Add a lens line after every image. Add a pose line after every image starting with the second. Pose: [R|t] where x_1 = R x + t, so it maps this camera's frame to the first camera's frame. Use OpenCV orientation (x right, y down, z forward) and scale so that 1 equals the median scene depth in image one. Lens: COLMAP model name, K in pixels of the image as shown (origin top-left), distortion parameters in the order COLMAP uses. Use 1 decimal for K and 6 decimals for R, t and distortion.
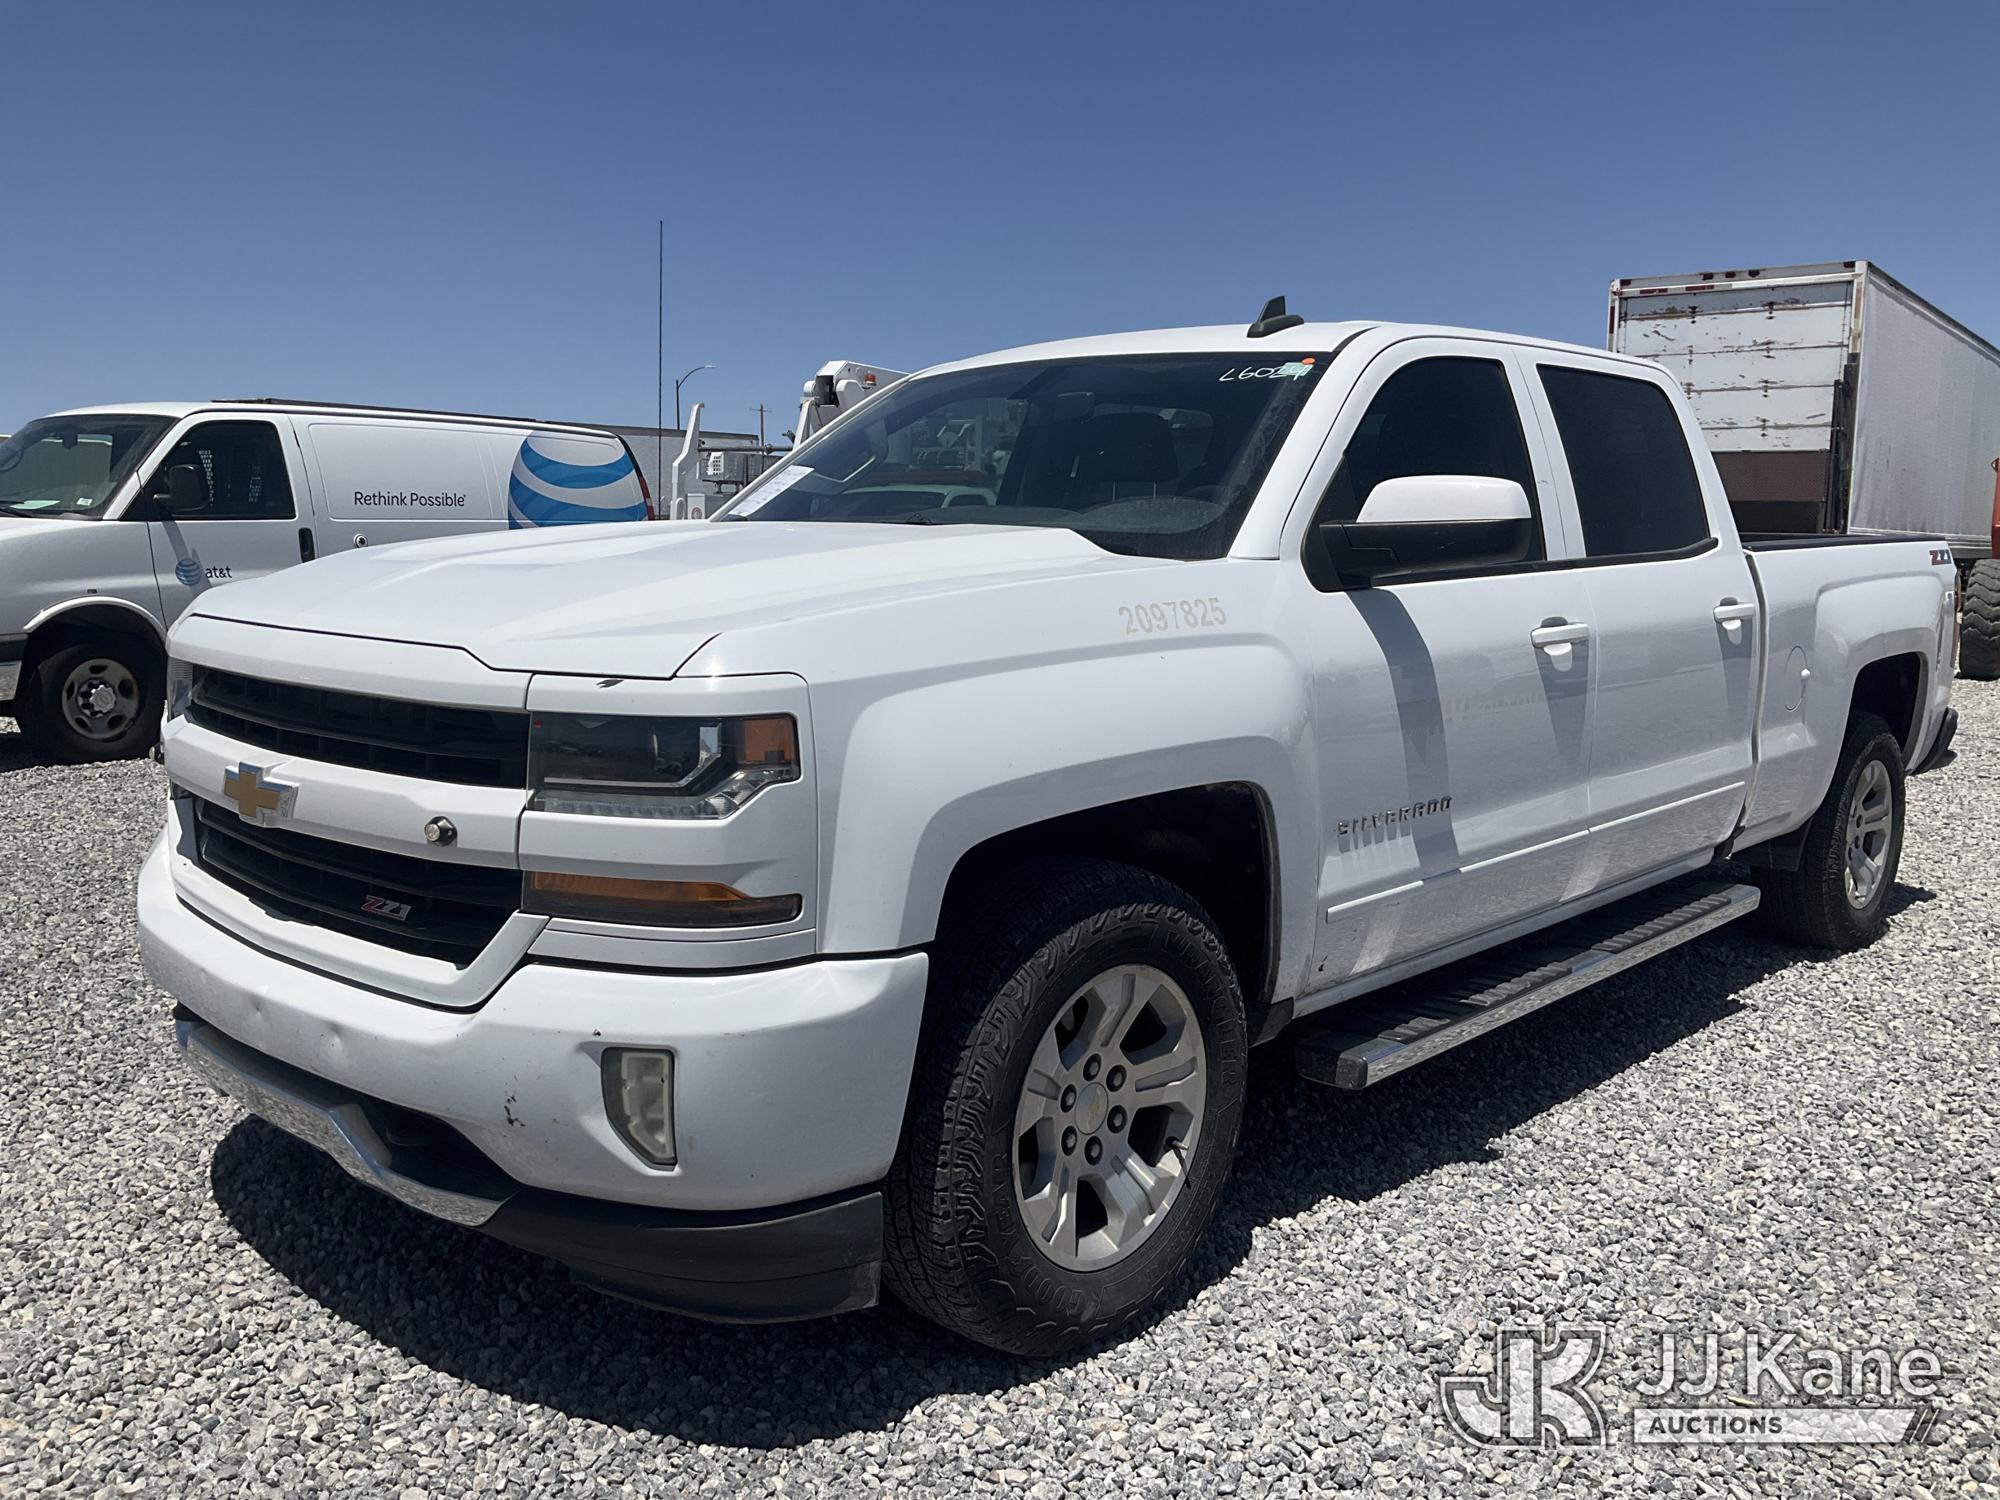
lens RADIAL K [[1881.3, 0, 987.3], [0, 1881.3, 744.1], [0, 0, 1]] dist [-0.012948, 0.000000]
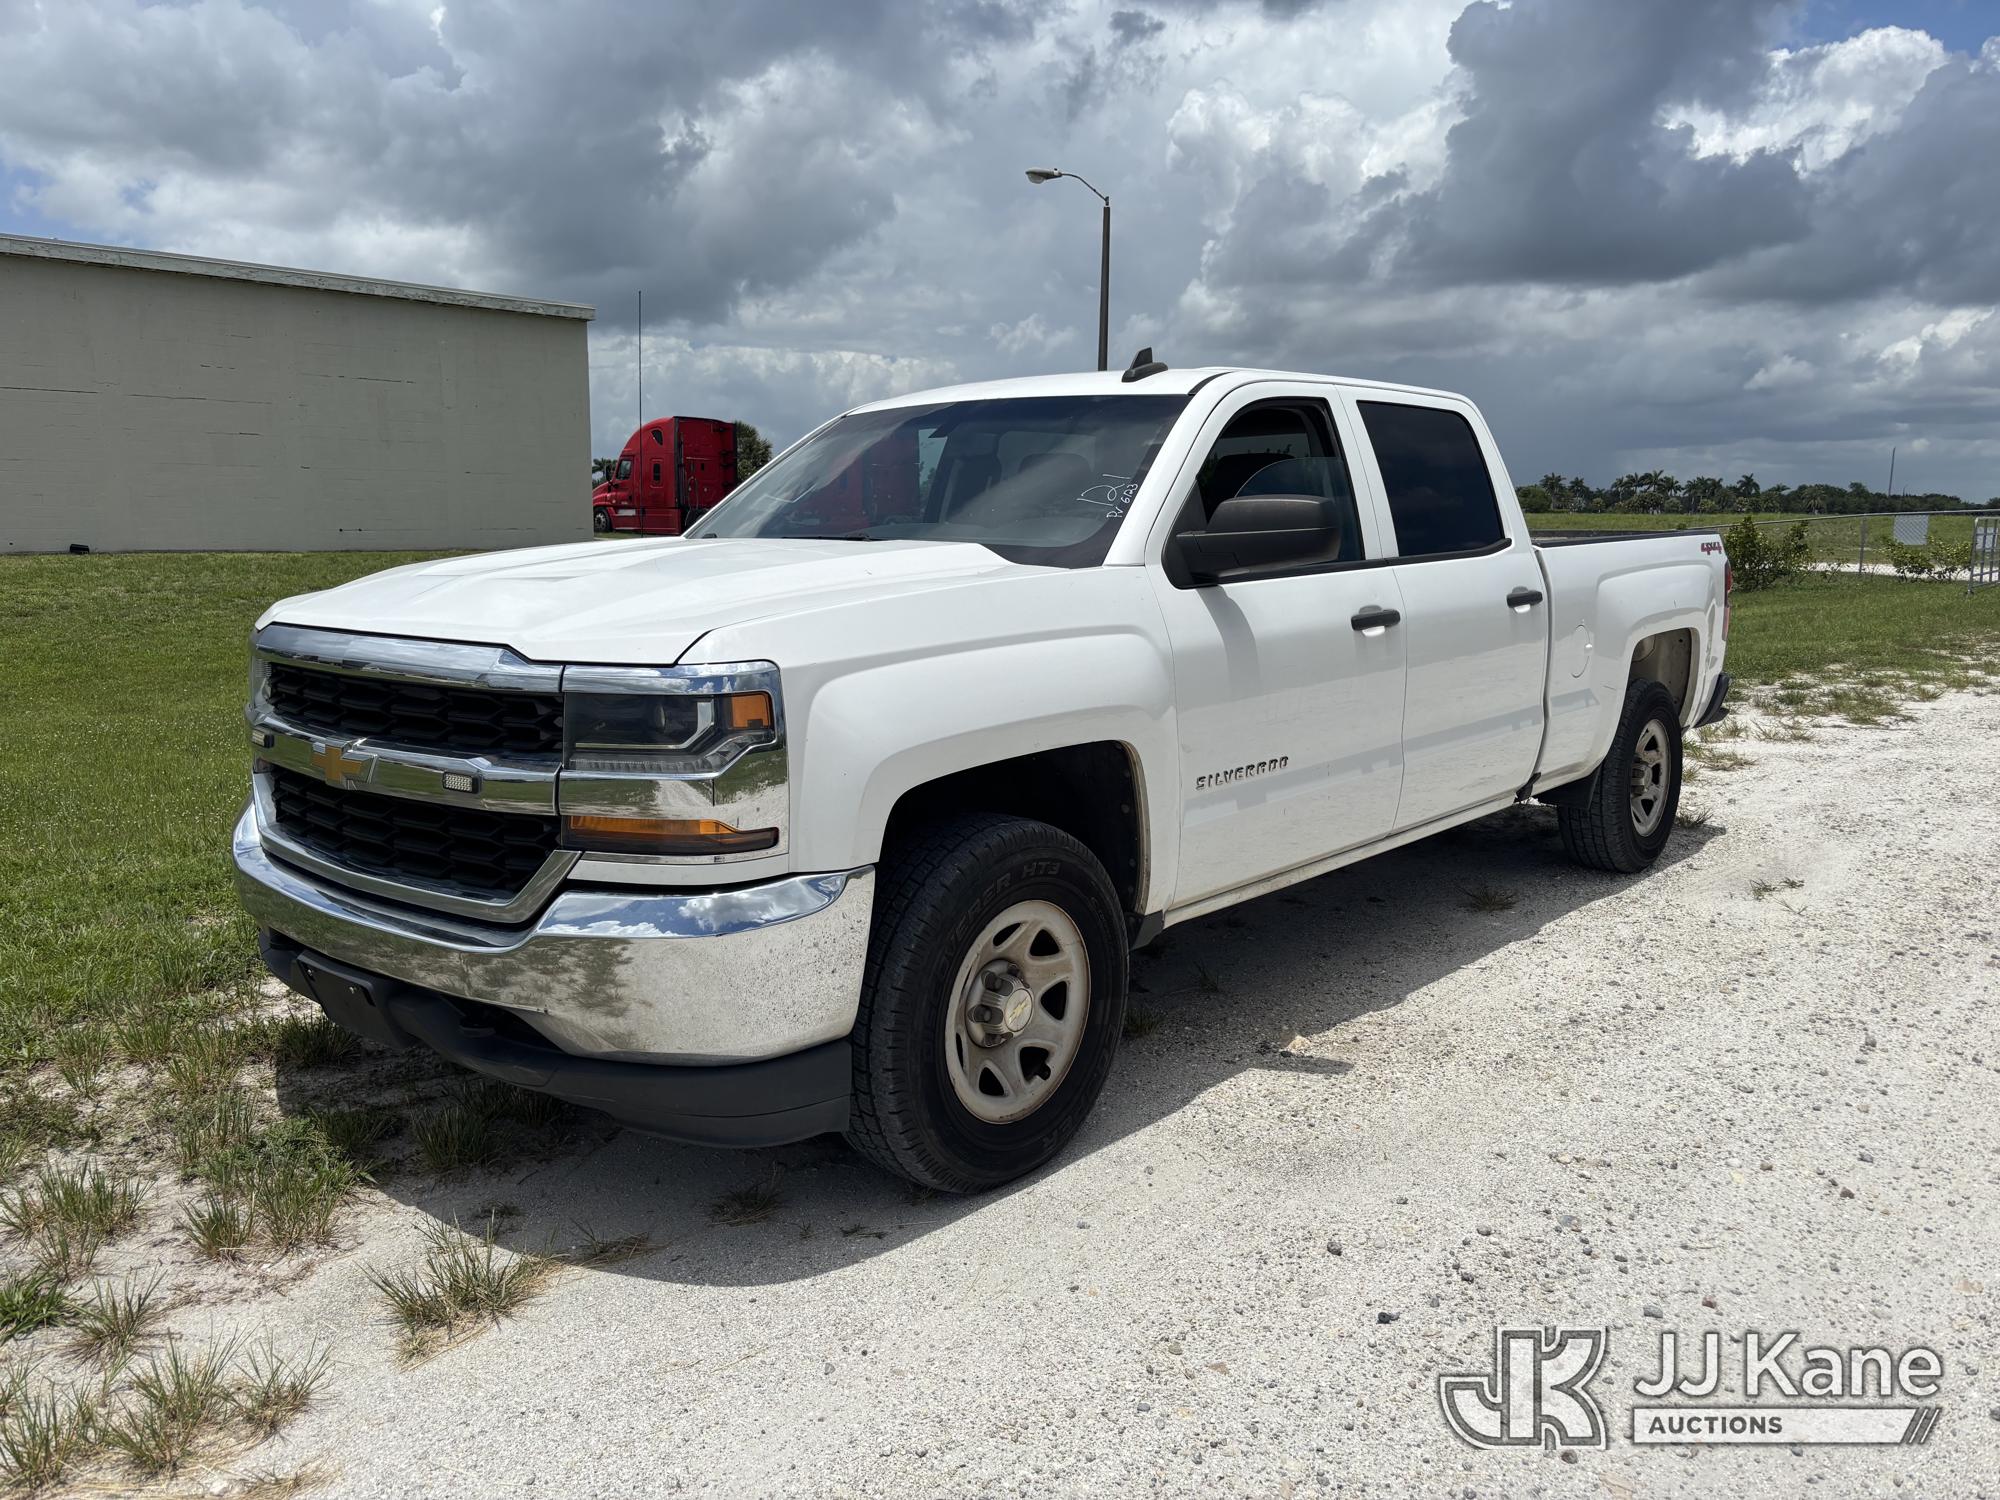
lens RADIAL K [[1881.3, 0, 1008.9], [0, 1881.3, 745.4], [0, 0, 1]] dist [-0.012948, 0.000000]
pose [[0.998539, -0.019650, 0.050327, -0.001471], [0.019302, 0.999787, 0.007373, 0.011719], [-0.050461, -0.006391, 0.998706, -0.249857]]
